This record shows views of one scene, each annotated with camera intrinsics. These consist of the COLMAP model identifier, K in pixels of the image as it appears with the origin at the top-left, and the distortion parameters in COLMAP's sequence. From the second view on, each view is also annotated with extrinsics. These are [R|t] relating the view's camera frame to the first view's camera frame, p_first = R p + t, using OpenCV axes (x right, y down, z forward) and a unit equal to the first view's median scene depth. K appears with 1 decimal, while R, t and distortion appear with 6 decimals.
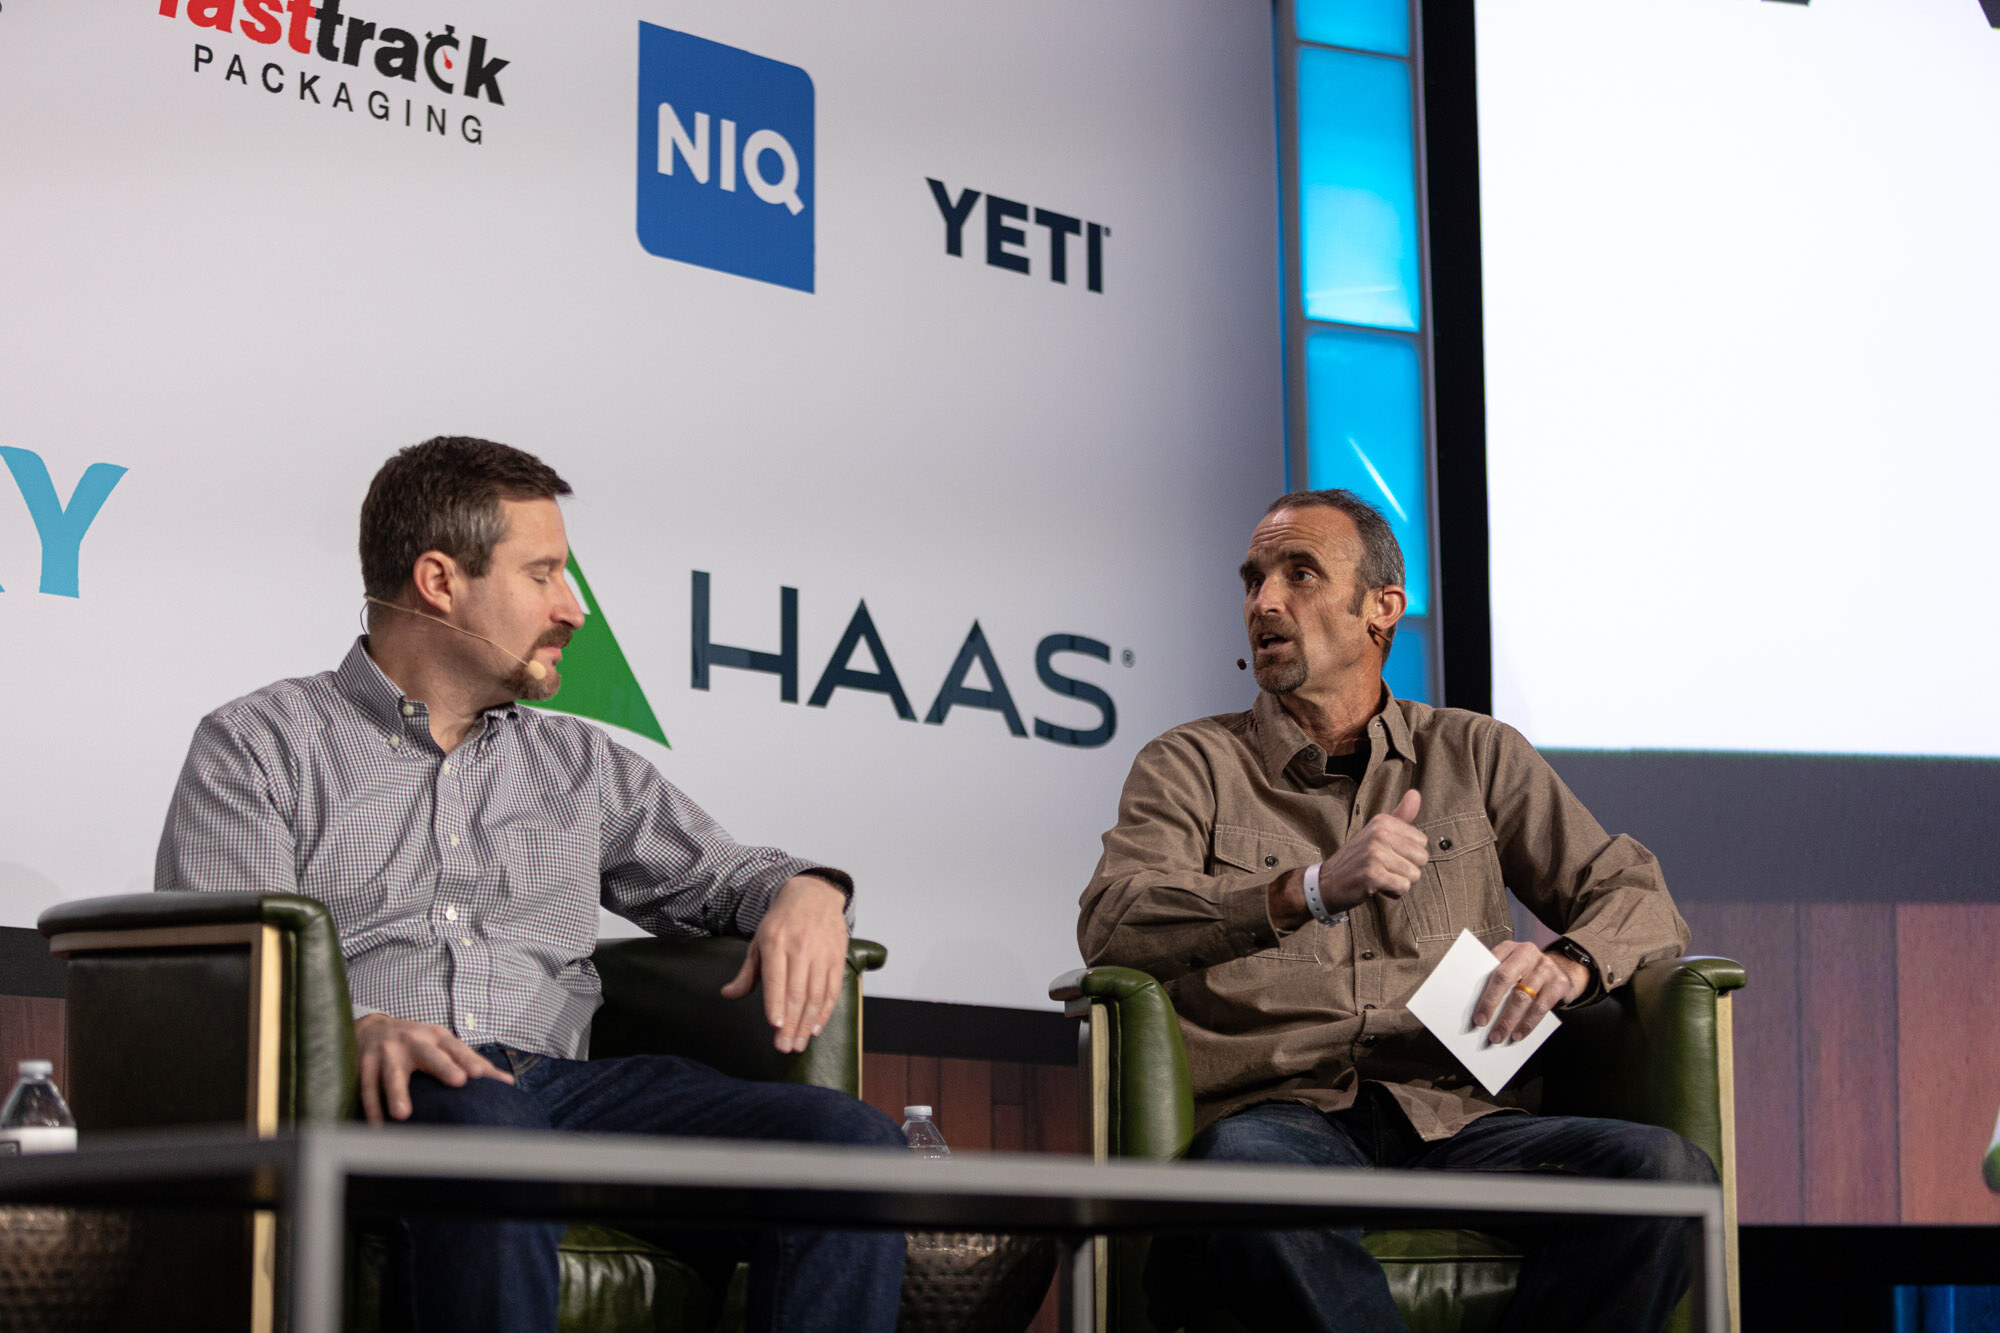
lens RADIAL K [[4129.3, 0, 1000.0], [0, 4129.3, 666.5], [0, 0, 1]] dist [-0.156199, 0.537330]
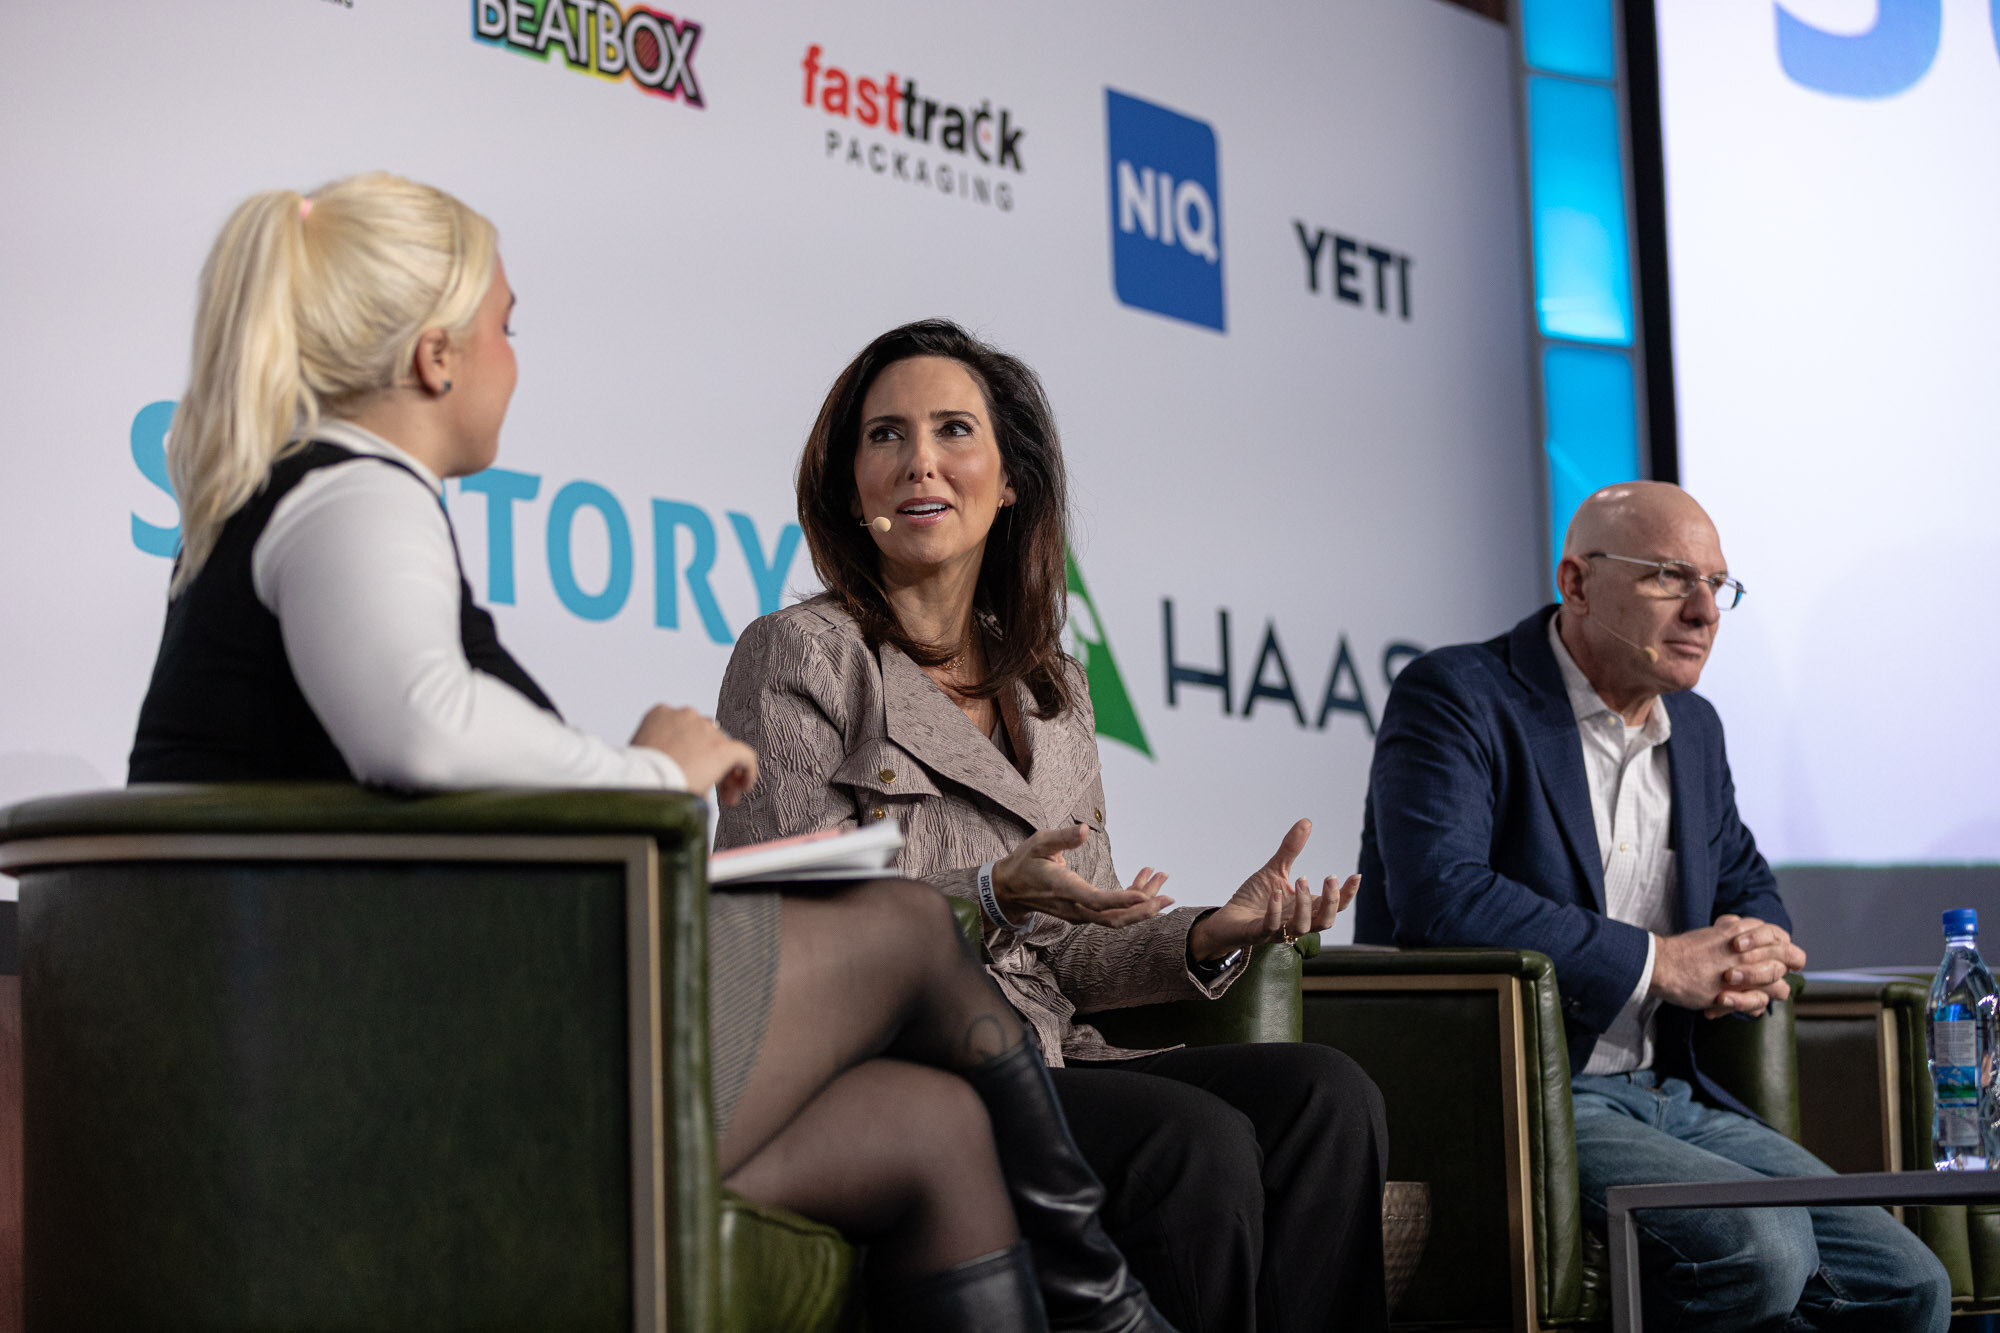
lens RADIAL K [[4964.8, 0, 969.2], [0, 4964.8, 673.7], [0, 0, 1]] dist [-0.059404, 0.433368]
pose [[0.982141, -0.004560, 0.188089, -0.364996], [-0.002139, 0.999371, 0.035400, -0.048661], [-0.188132, -0.035170, 0.981514, -0.274131]]
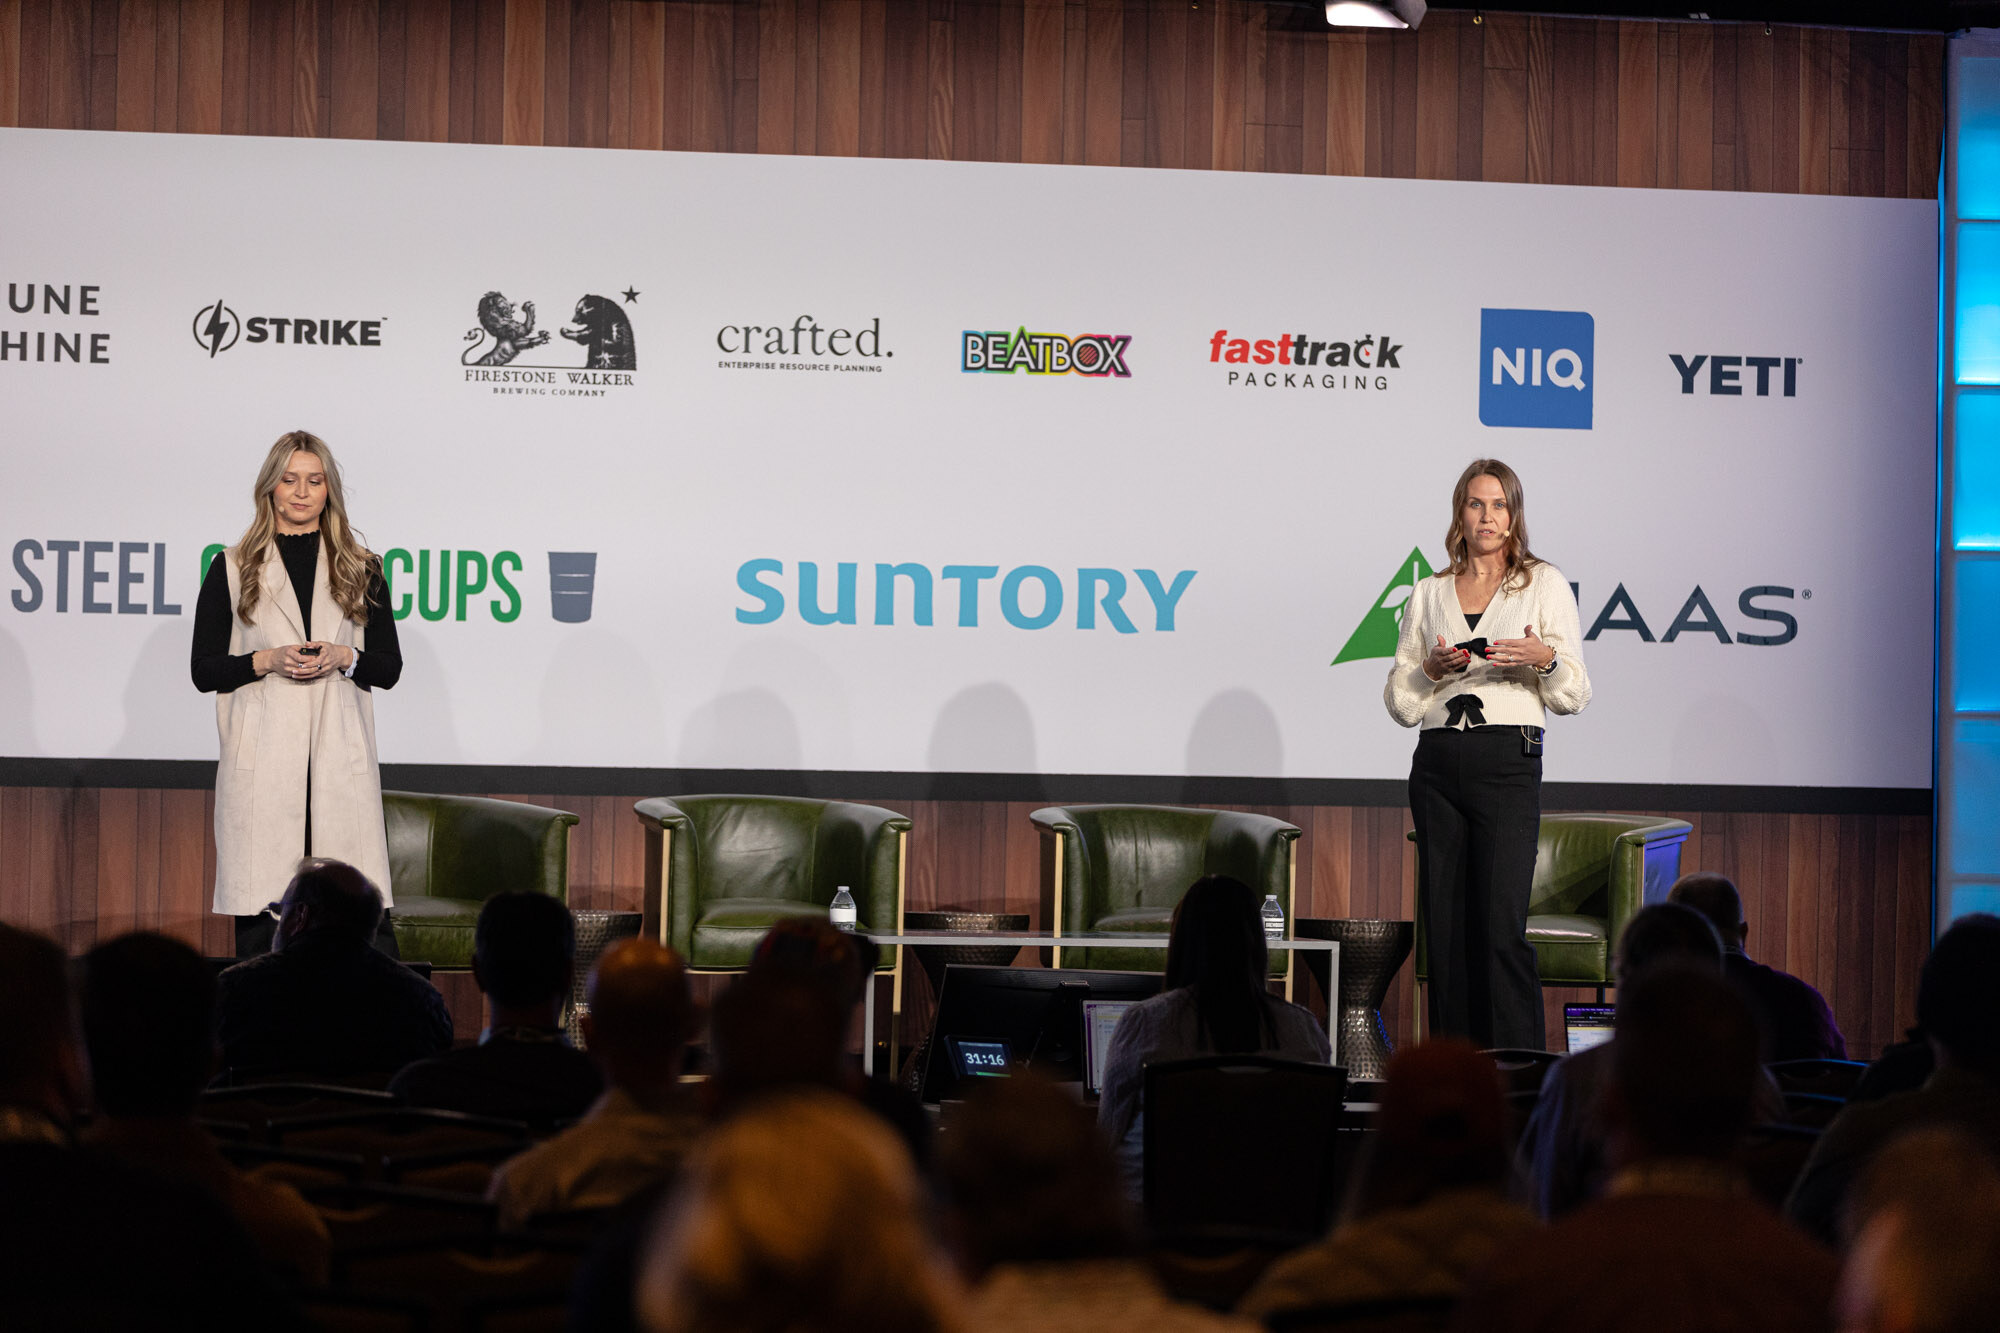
lens RADIAL K [[8124.5, 0, 1002.1], [0, 8124.5, 792.0], [0, 0, 1]] dist [-0.273812, 0.590118]
pose [[0.857971, 0.029071, -0.512874, 1.751722], [0.059394, 0.986088, 0.155253, -0.552032], [0.510253, -0.163664, 0.844308, -2.513467]]
